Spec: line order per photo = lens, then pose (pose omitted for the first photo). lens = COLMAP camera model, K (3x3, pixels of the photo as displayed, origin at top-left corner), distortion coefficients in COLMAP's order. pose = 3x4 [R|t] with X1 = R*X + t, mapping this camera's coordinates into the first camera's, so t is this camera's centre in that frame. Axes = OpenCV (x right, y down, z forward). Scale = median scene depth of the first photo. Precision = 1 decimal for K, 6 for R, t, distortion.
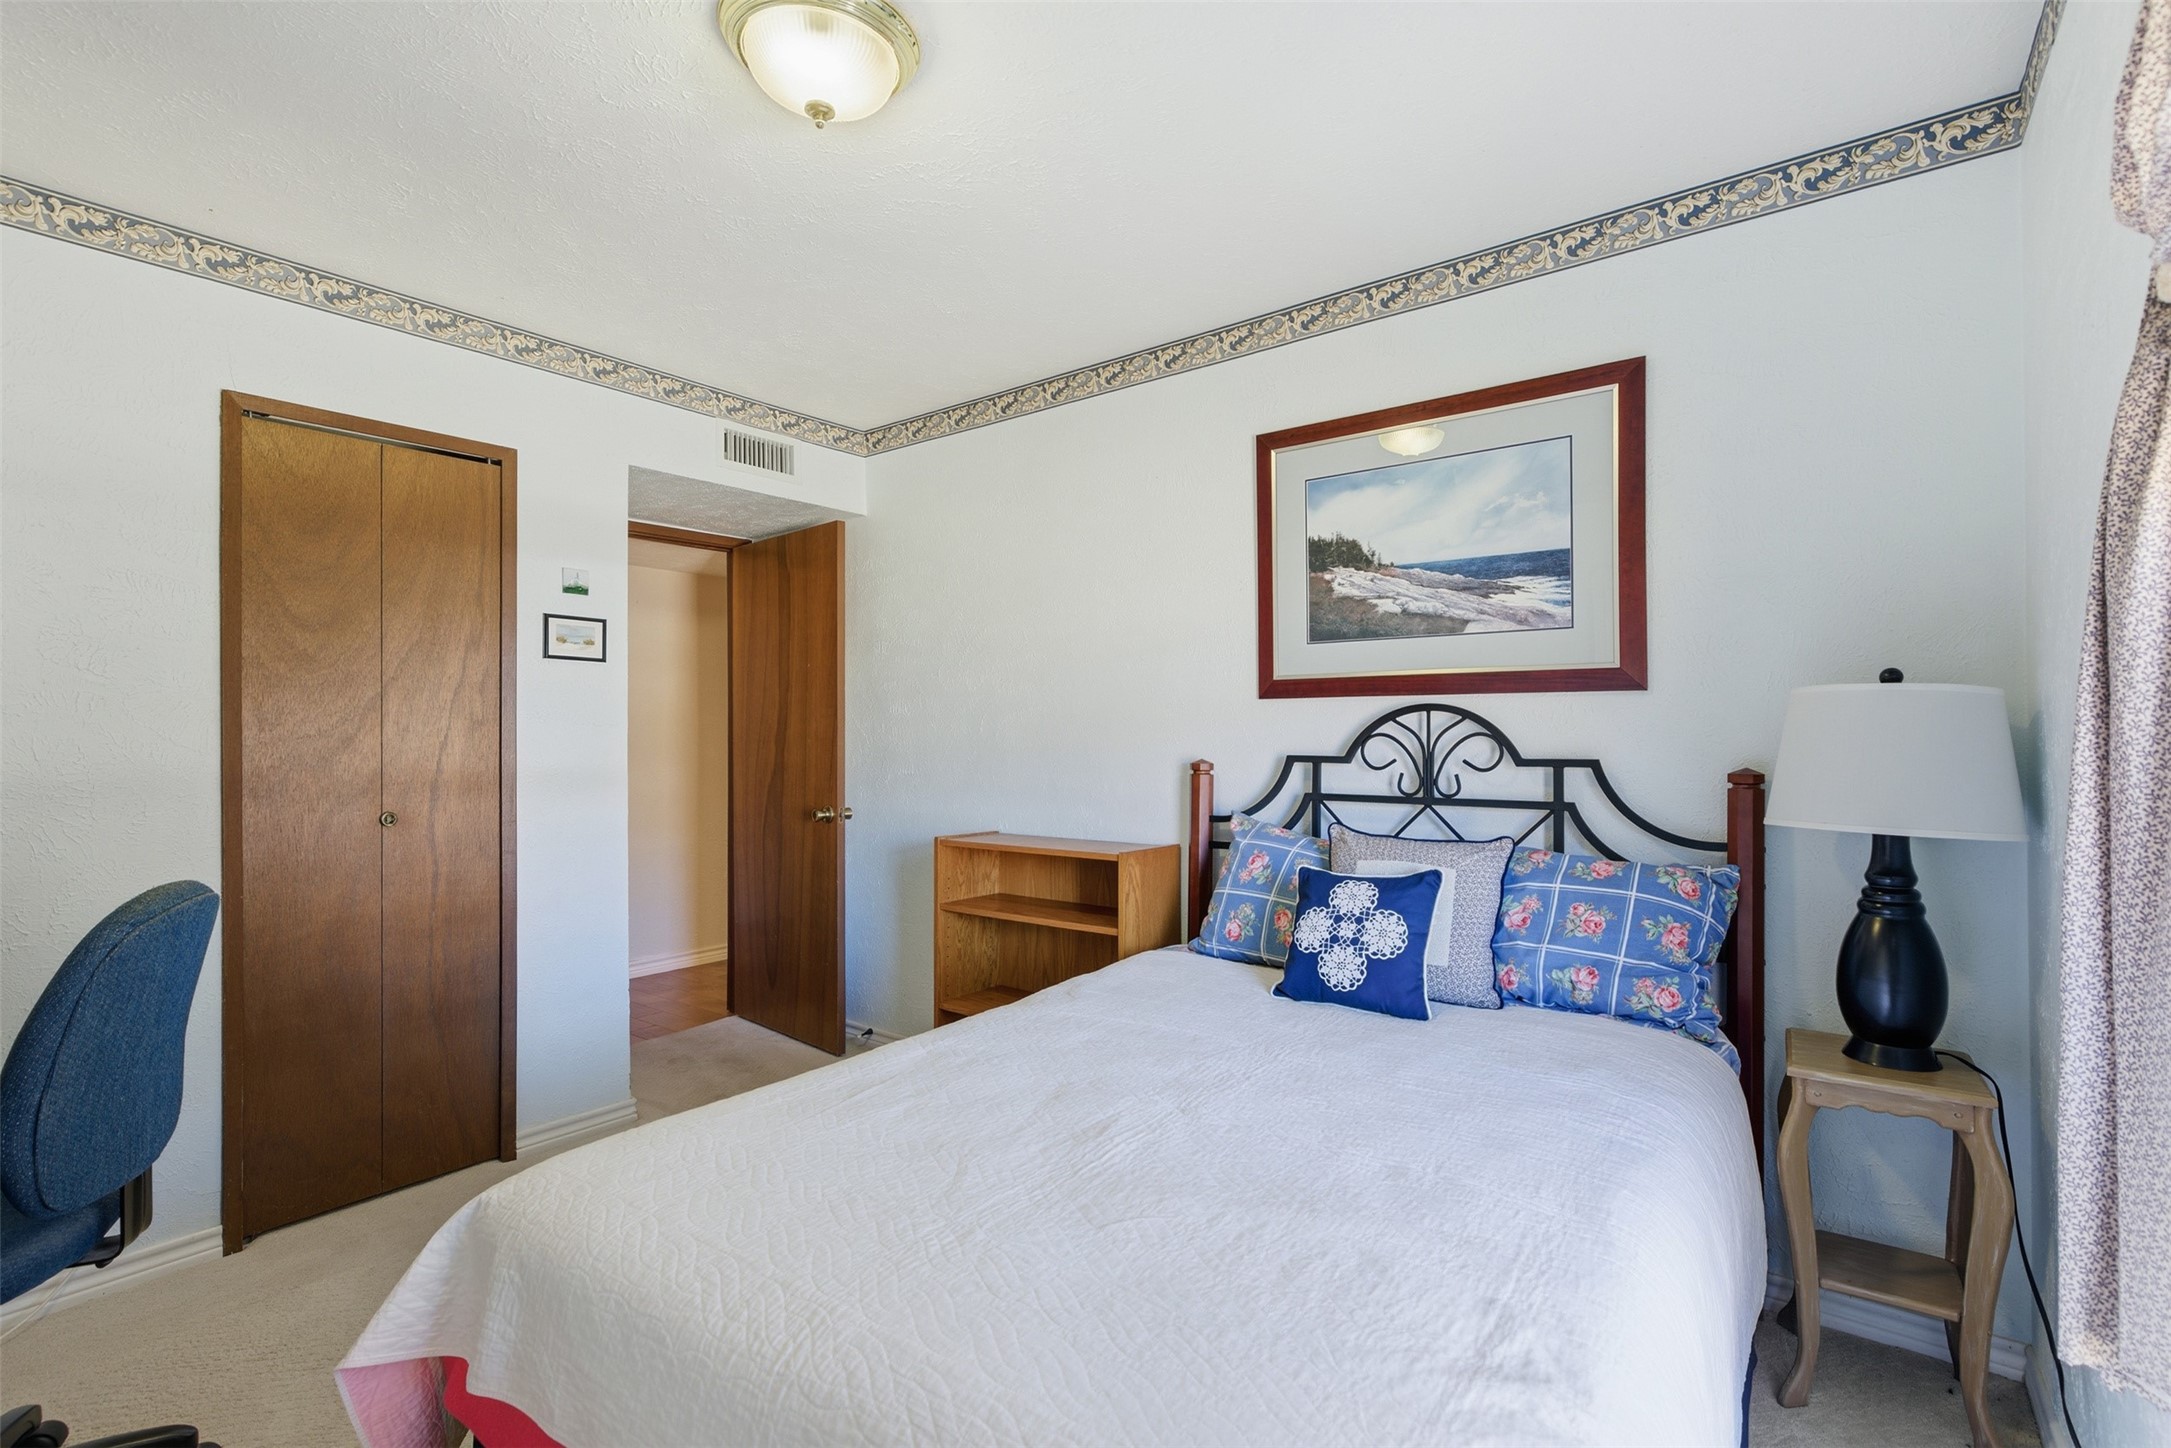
lens RADIAL K [[979.0, 0, 1085.5], [0, 979.0, 724.0], [0, 0, 1]] dist [-0.002966, -0.000274]
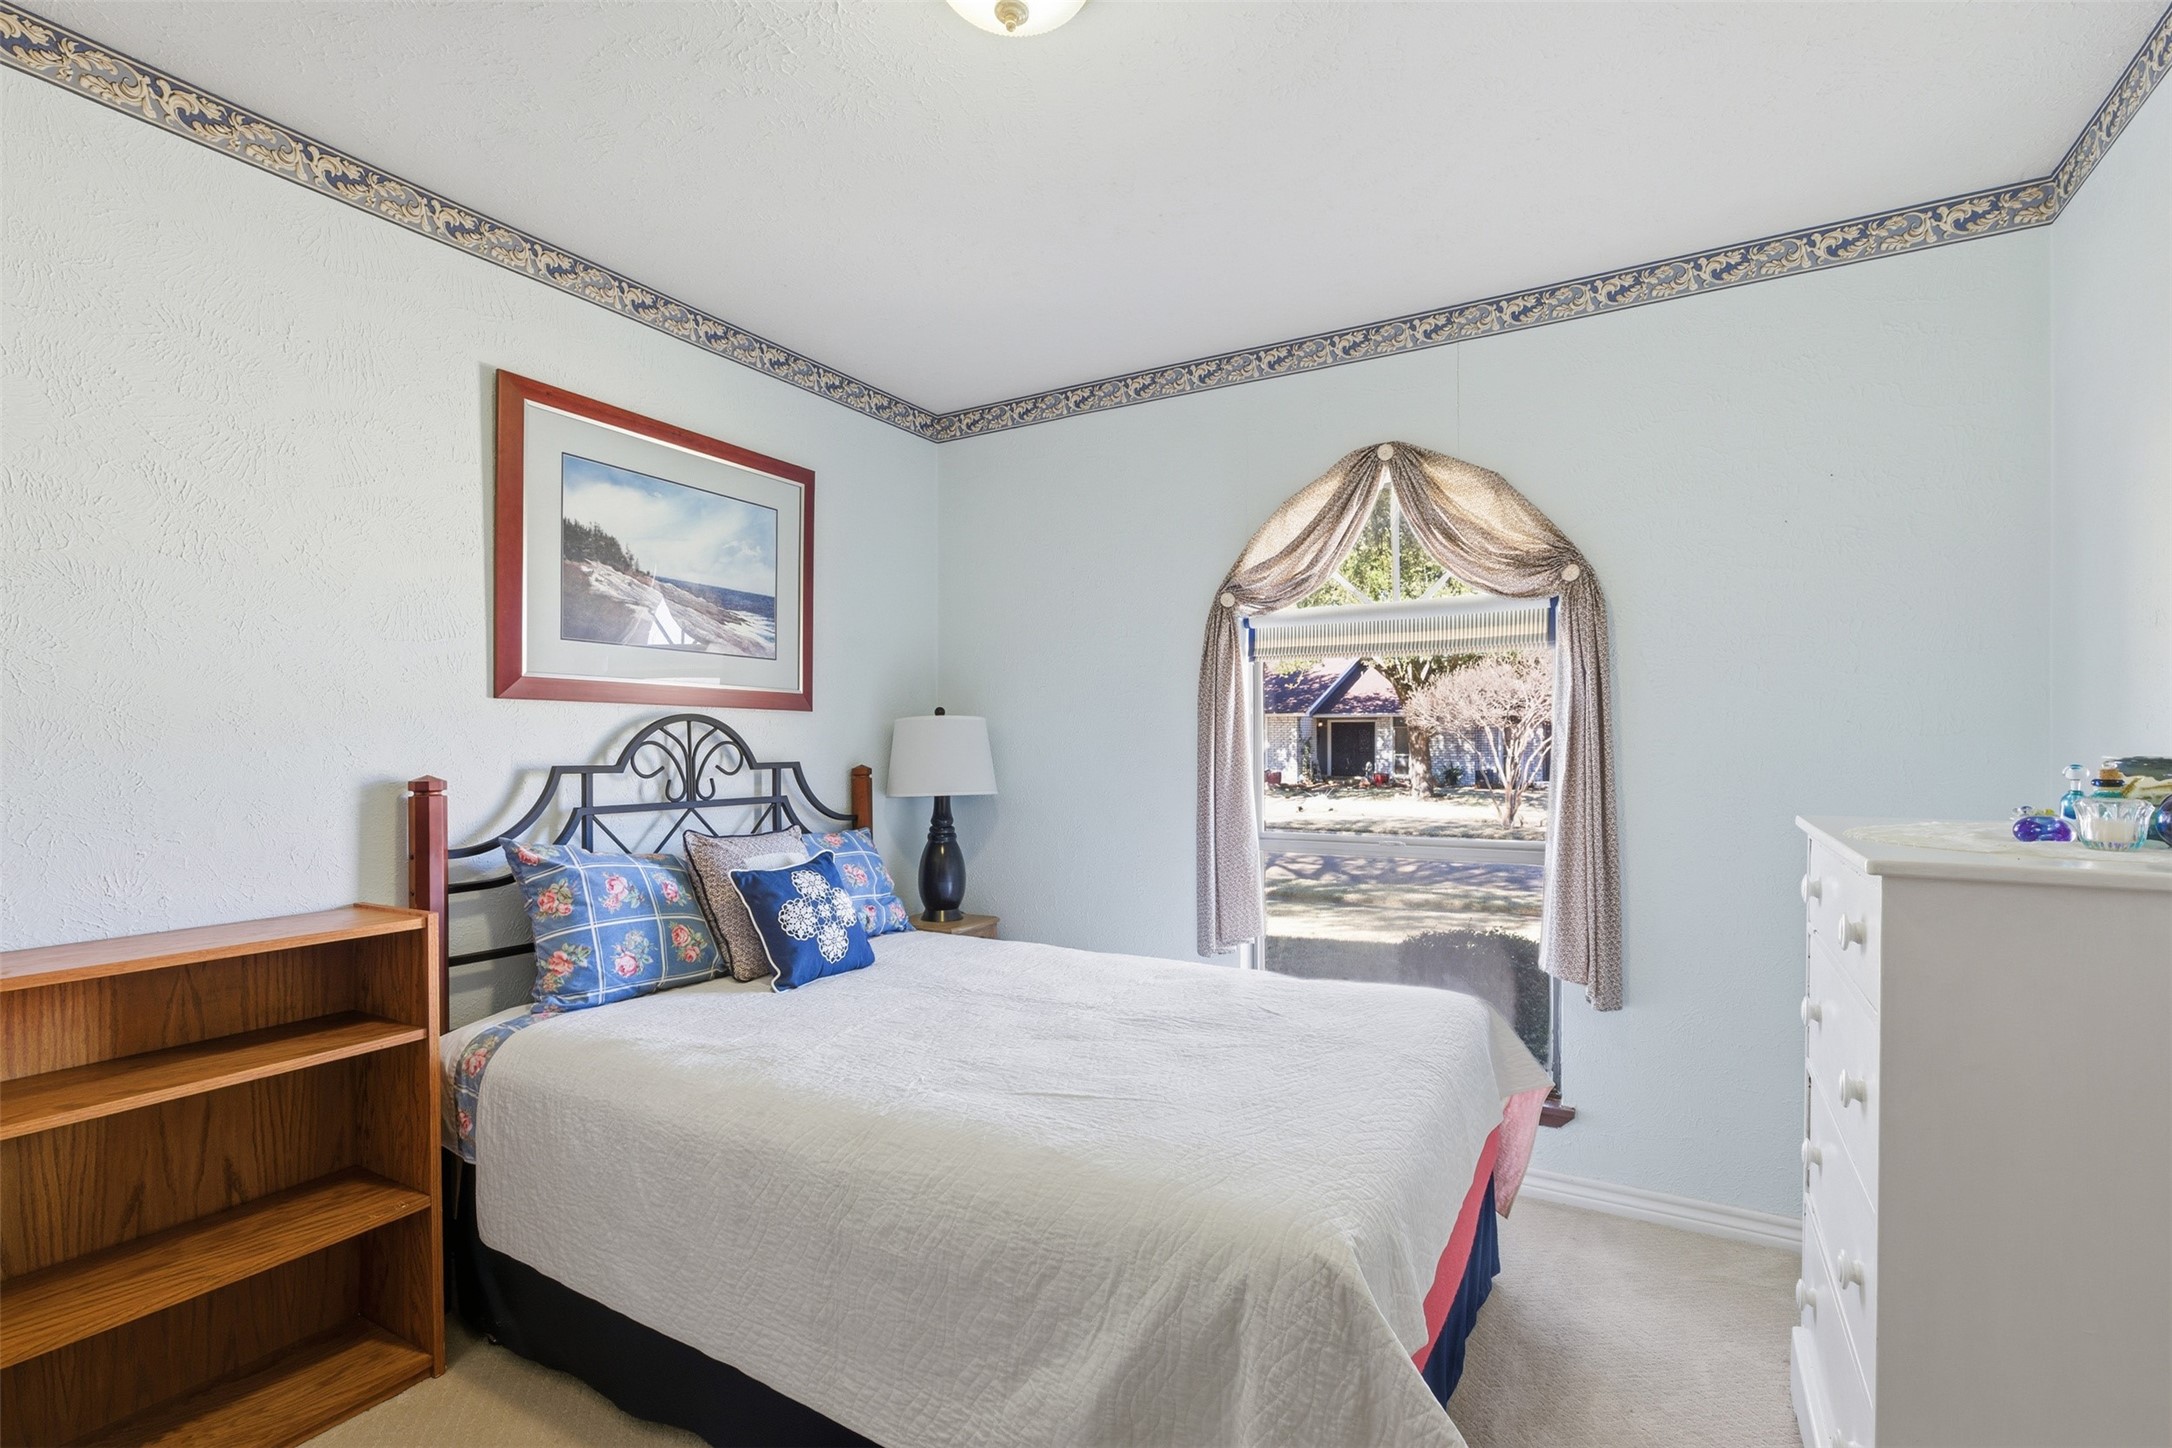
lens RADIAL K [[985.7, 0, 1080.0], [0, 985.7, 740.8], [0, 0, 1]] dist [-0.001736, -0.000082]
pose [[-0.119500, 0.008676, 0.992796, -0.779407], [-0.007839, 0.999922, -0.009682, 0.016046], [-0.992803, -0.008940, -0.119422, 0.711195]]
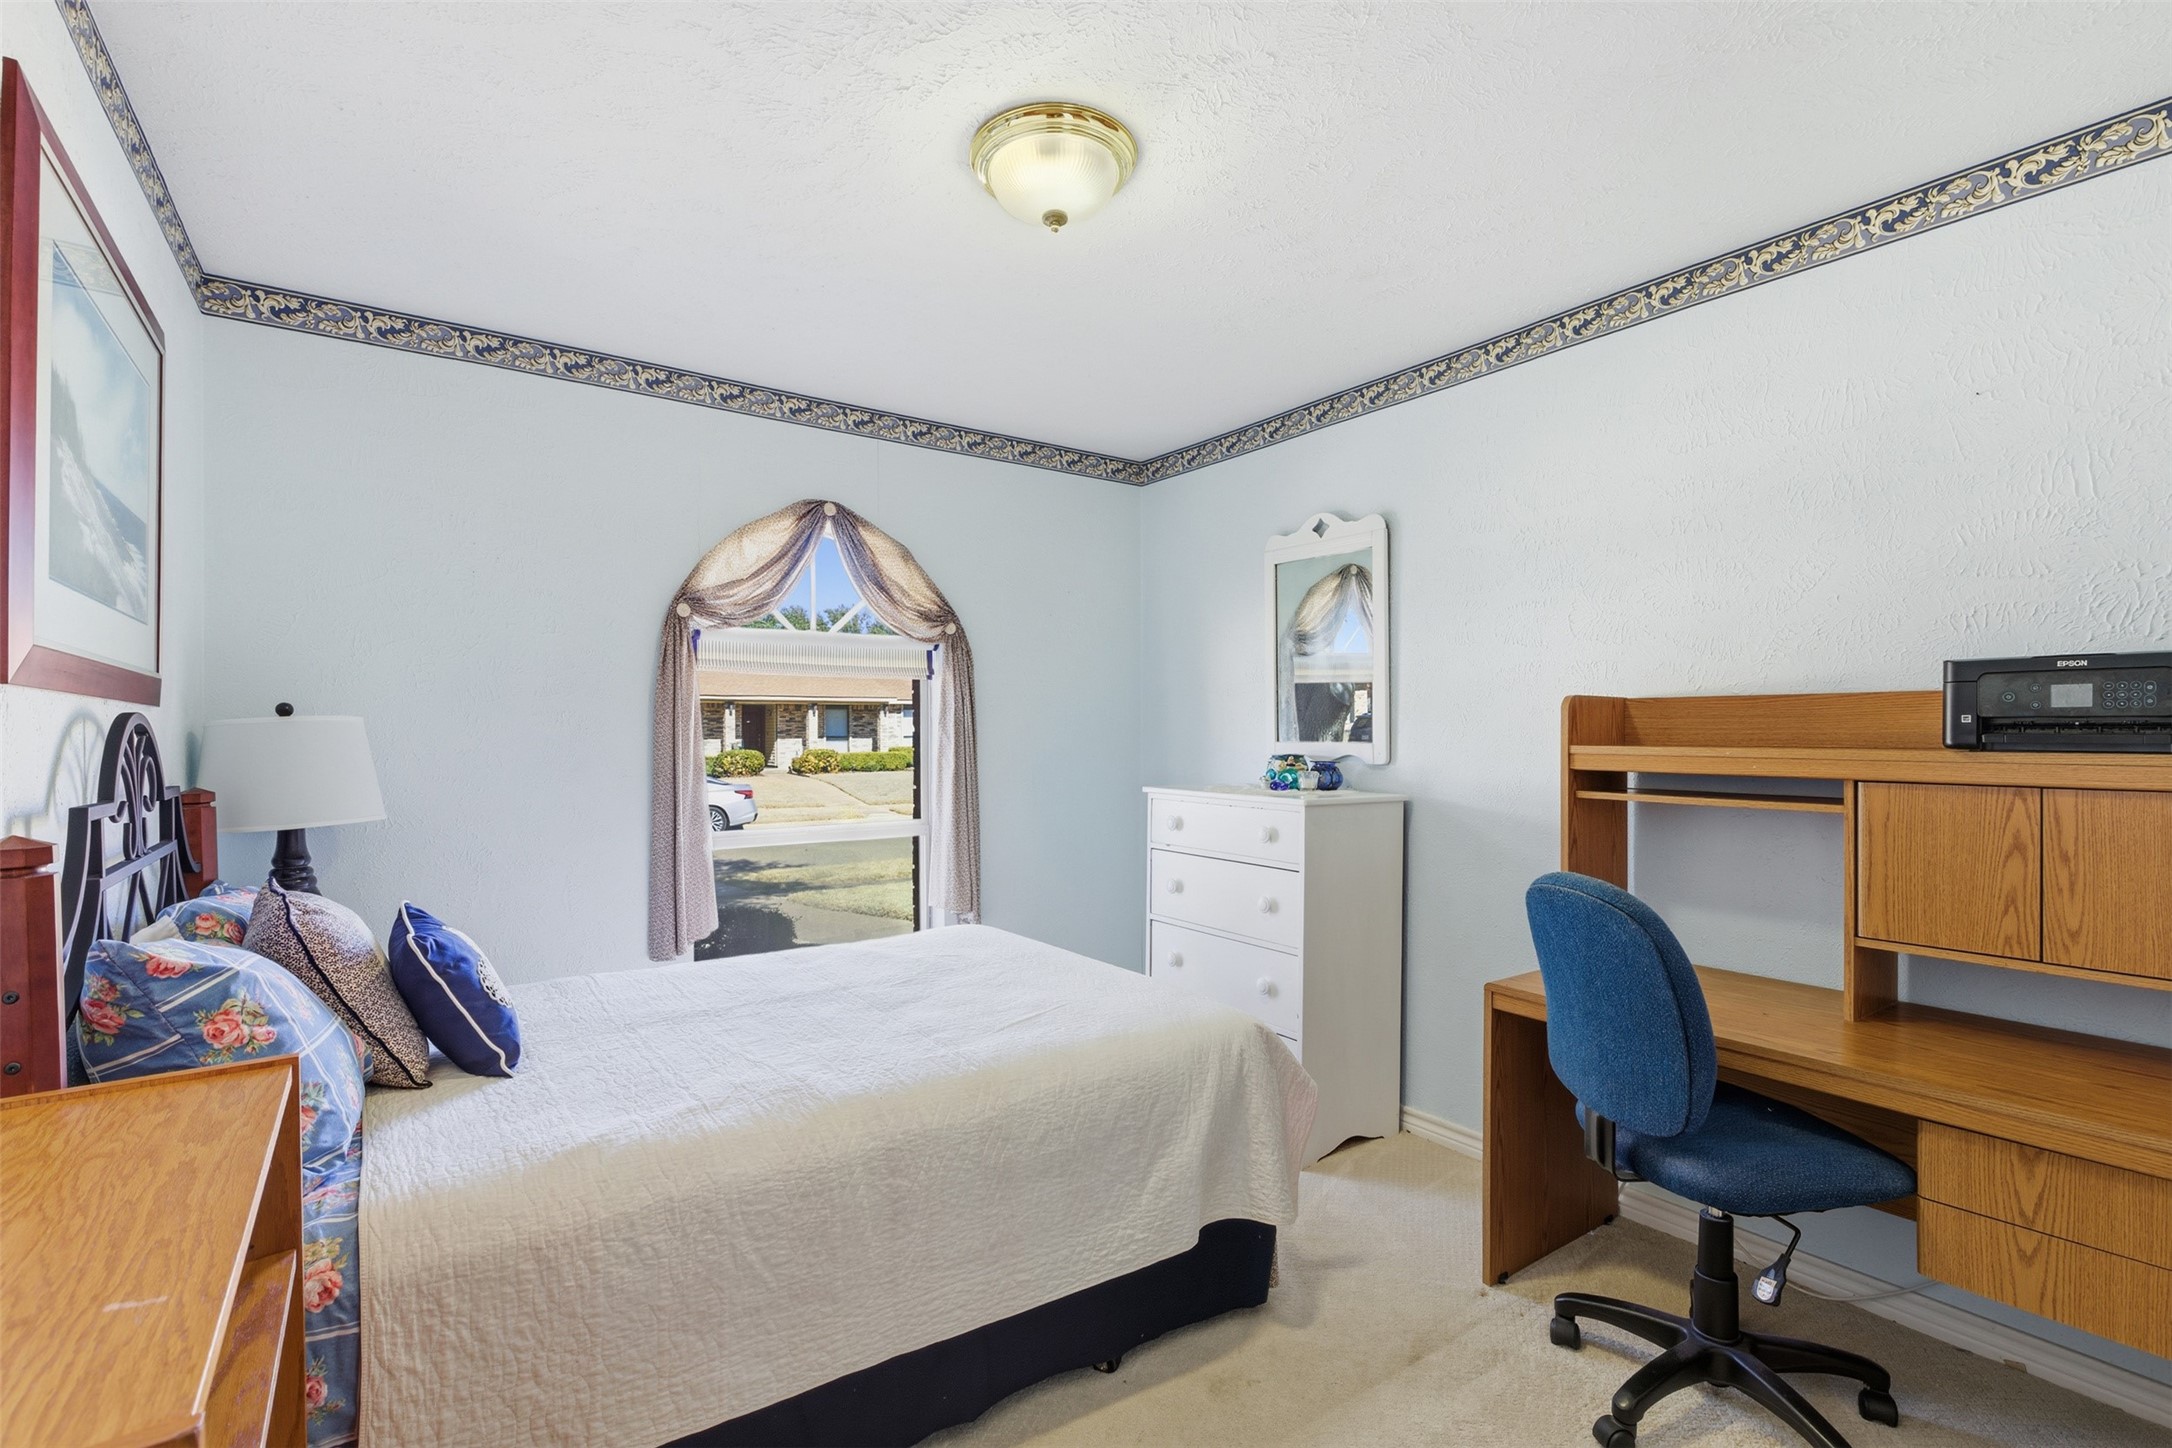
lens RADIAL K [[999.7, 0, 1086.0], [0, 999.7, 724.0], [0, 0, 1]] dist [-0.003019, -0.000629]
pose [[-0.954744, 0.008004, 0.297320, -0.458992], [0.001666, 0.999766, -0.021565, 0.002004], [-0.297423, -0.020093, -0.954534, 1.445326]]
